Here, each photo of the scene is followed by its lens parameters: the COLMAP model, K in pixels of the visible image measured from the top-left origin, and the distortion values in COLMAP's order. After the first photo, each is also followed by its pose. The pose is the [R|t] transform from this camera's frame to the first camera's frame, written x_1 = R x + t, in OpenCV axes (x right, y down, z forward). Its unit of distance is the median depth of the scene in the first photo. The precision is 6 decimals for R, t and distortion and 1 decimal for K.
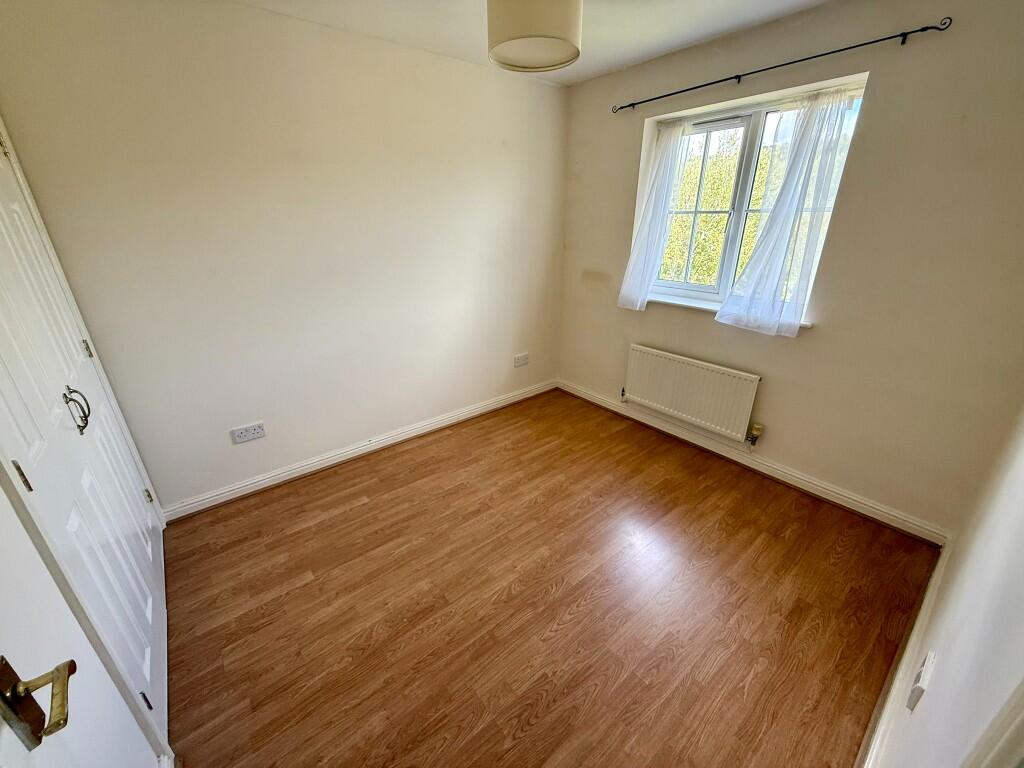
lens RADIAL K [[407.9, 0, 510.1], [0, 407.9, 384.9], [0, 0, 1]] dist [0.001550, -0.000101]
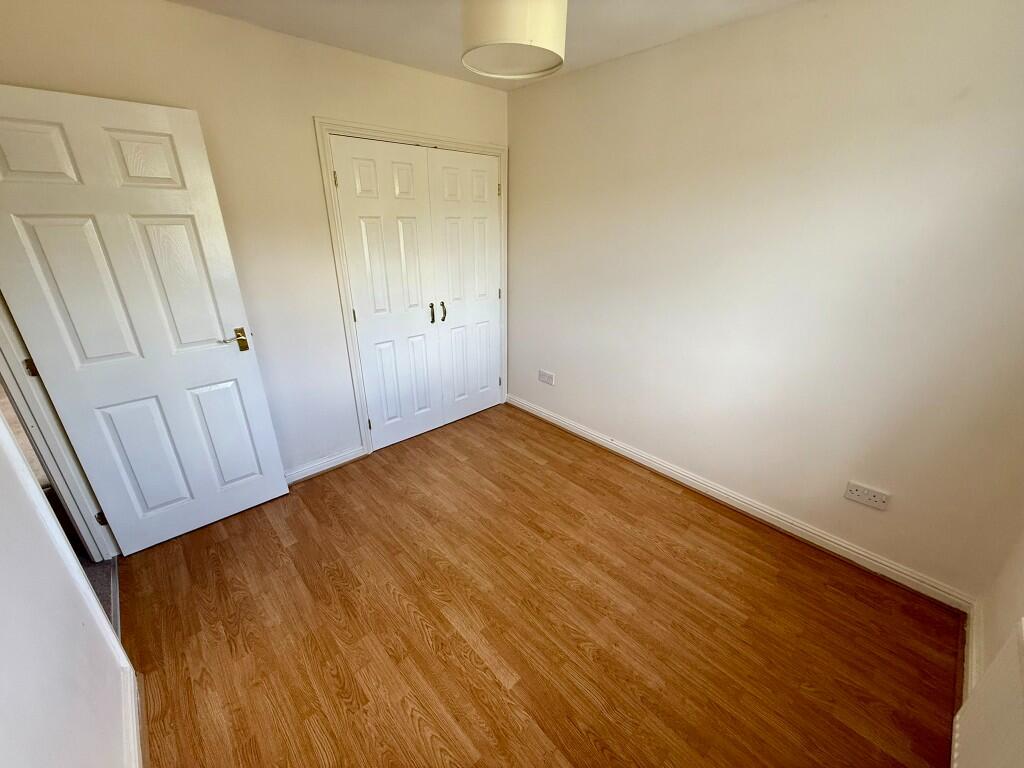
lens RADIAL K [[407.9, 0, 510.1], [0, 407.9, 384.9], [0, 0, 1]] dist [0.001550, -0.000101]
pose [[0.070856, 0.386364, -0.919621, 0.672097], [-0.385046, 0.861075, 0.332099, -0.285284], [0.920173, 0.330565, 0.209780, 0.602514]]
